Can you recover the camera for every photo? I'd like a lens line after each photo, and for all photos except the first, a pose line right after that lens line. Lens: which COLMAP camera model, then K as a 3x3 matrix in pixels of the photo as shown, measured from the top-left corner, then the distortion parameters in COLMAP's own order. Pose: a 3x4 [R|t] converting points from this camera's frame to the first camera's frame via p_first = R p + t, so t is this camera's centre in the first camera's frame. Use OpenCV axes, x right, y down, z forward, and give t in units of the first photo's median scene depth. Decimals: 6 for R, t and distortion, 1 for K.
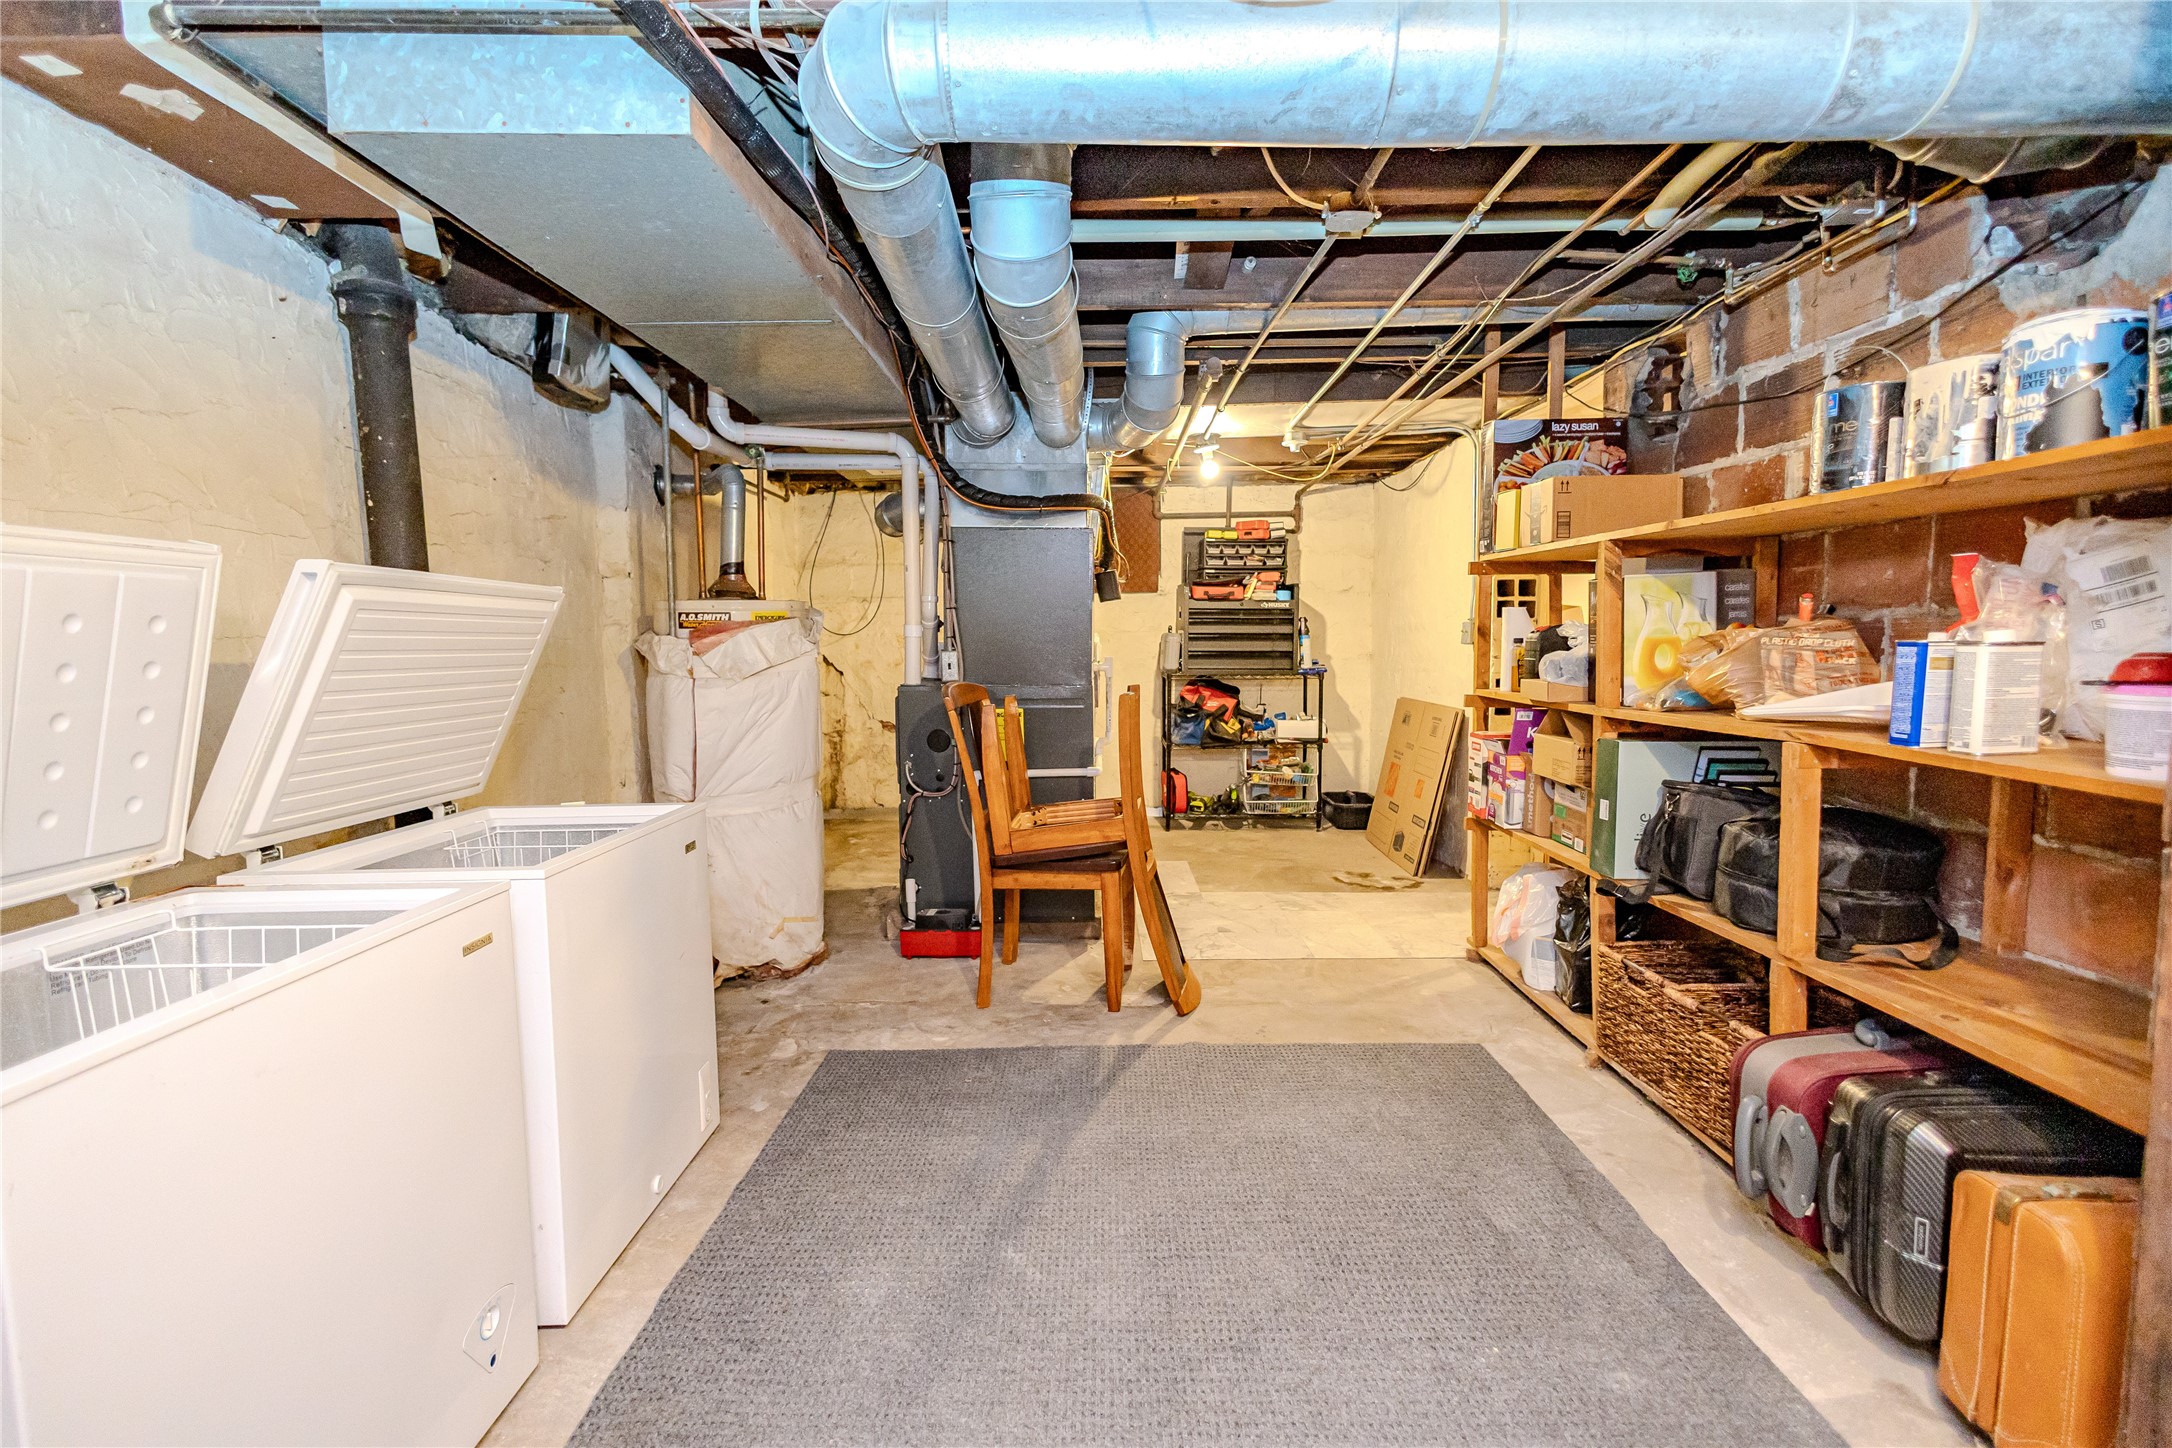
lens RADIAL K [[1005.2, 0, 1090.1], [0, 1005.2, 717.0], [0, 0, 1]] dist [0.011033, -0.003422]
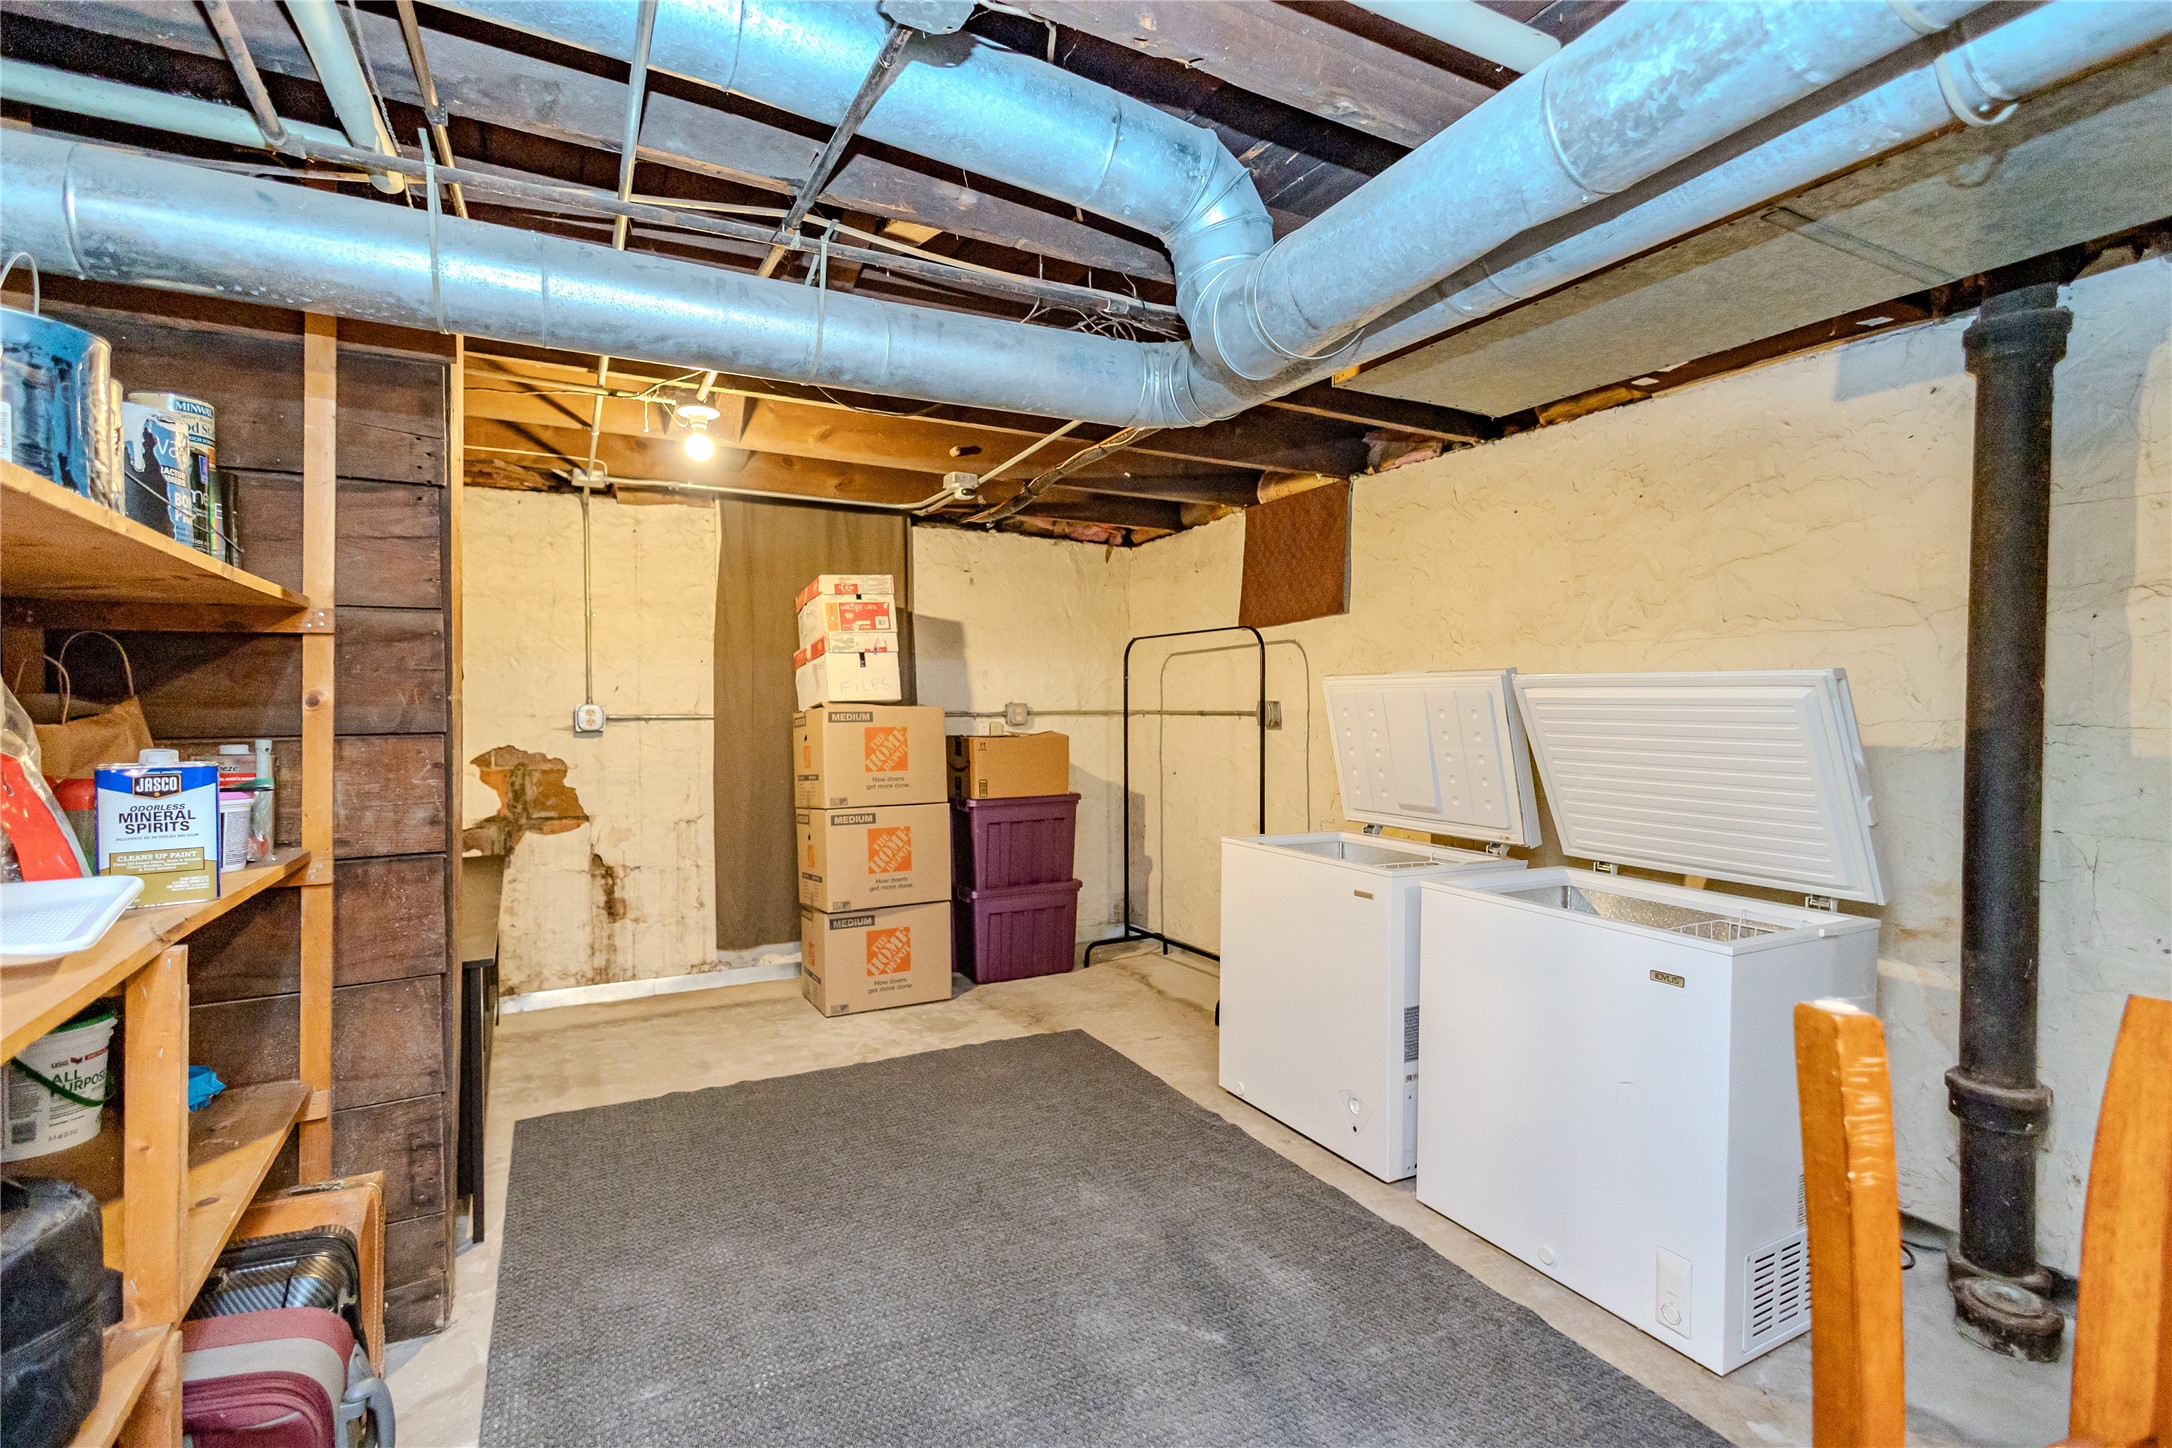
lens RADIAL K [[1005.2, 0, 1084.7], [0, 1005.2, 724.5], [0, 0, 1]] dist [0.011033, -0.003422]
pose [[-0.885694, 0.016304, -0.463984, 0.291888], [-0.030004, 0.995284, 0.092246, -0.100231], [0.463300, 0.095623, -0.881027, 1.038257]]
